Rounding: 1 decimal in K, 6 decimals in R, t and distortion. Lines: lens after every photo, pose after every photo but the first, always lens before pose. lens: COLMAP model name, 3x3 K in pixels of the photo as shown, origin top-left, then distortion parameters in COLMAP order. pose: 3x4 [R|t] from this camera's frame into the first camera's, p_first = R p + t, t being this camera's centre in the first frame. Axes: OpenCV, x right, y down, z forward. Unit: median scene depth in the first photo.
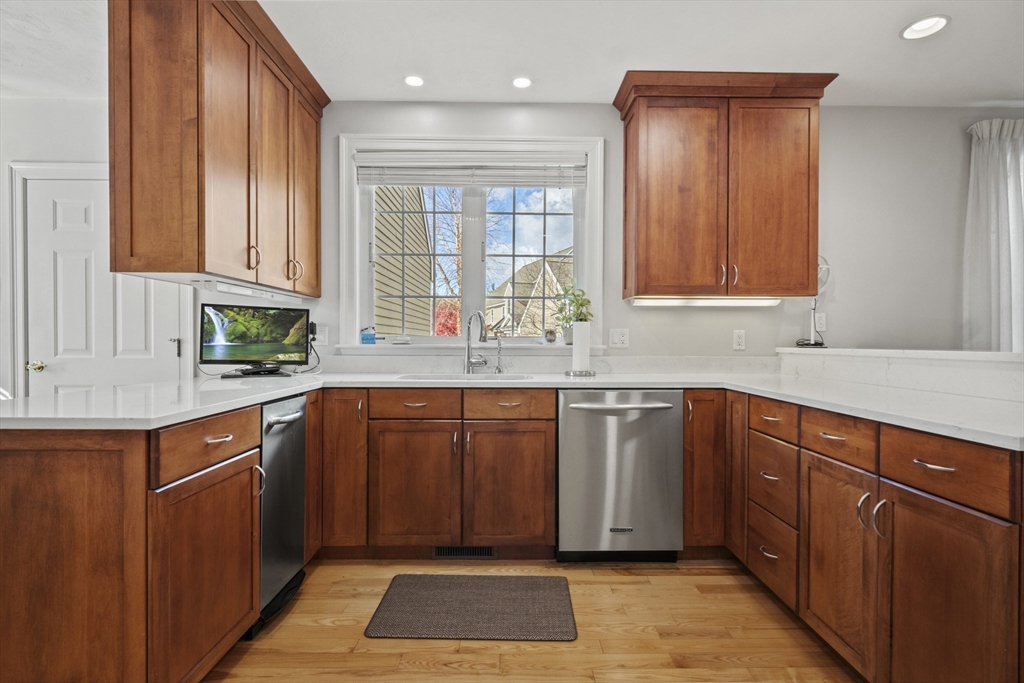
lens RADIAL K [[496.0, 0, 514.6], [0, 496.0, 344.6], [0, 0, 1]] dist [-0.000339, -0.001858]
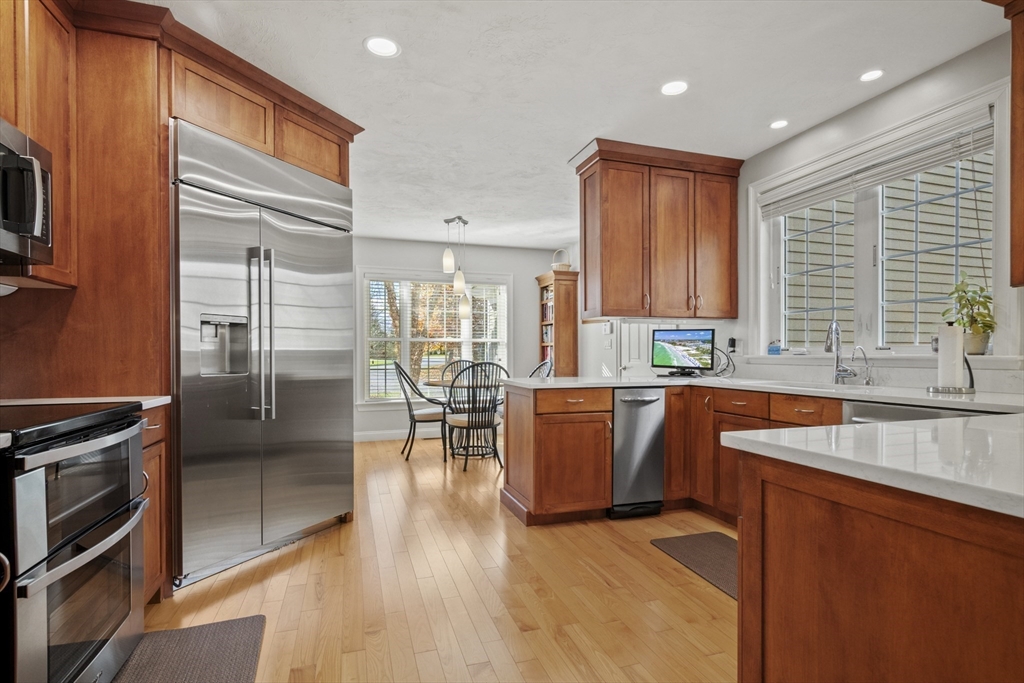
lens RADIAL K [[496.0, 0, 512.8], [0, 496.0, 348.1], [0, 0, 1]] dist [-0.000339, -0.001858]
pose [[0.303003, -0.015039, -0.952871, 0.711971], [-0.002315, 0.999861, -0.016517, 0.004317], [0.952987, 0.007211, 0.302926, 0.075171]]
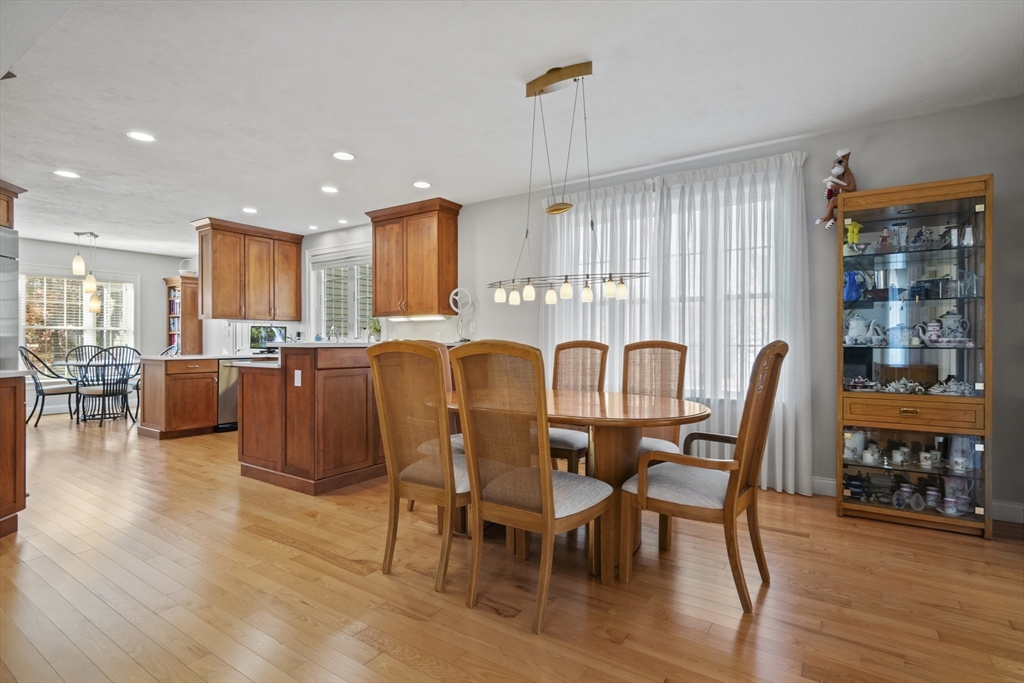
lens RADIAL K [[496.0, 0, 517.5], [0, 496.0, 340.9], [0, 0, 1]] dist [-0.000339, -0.001858]
pose [[0.832120, -0.002492, -0.554589, 1.911918], [-0.000297, 0.999988, -0.004940, 0.010667], [0.554595, 0.004275, 0.832109, -0.401016]]
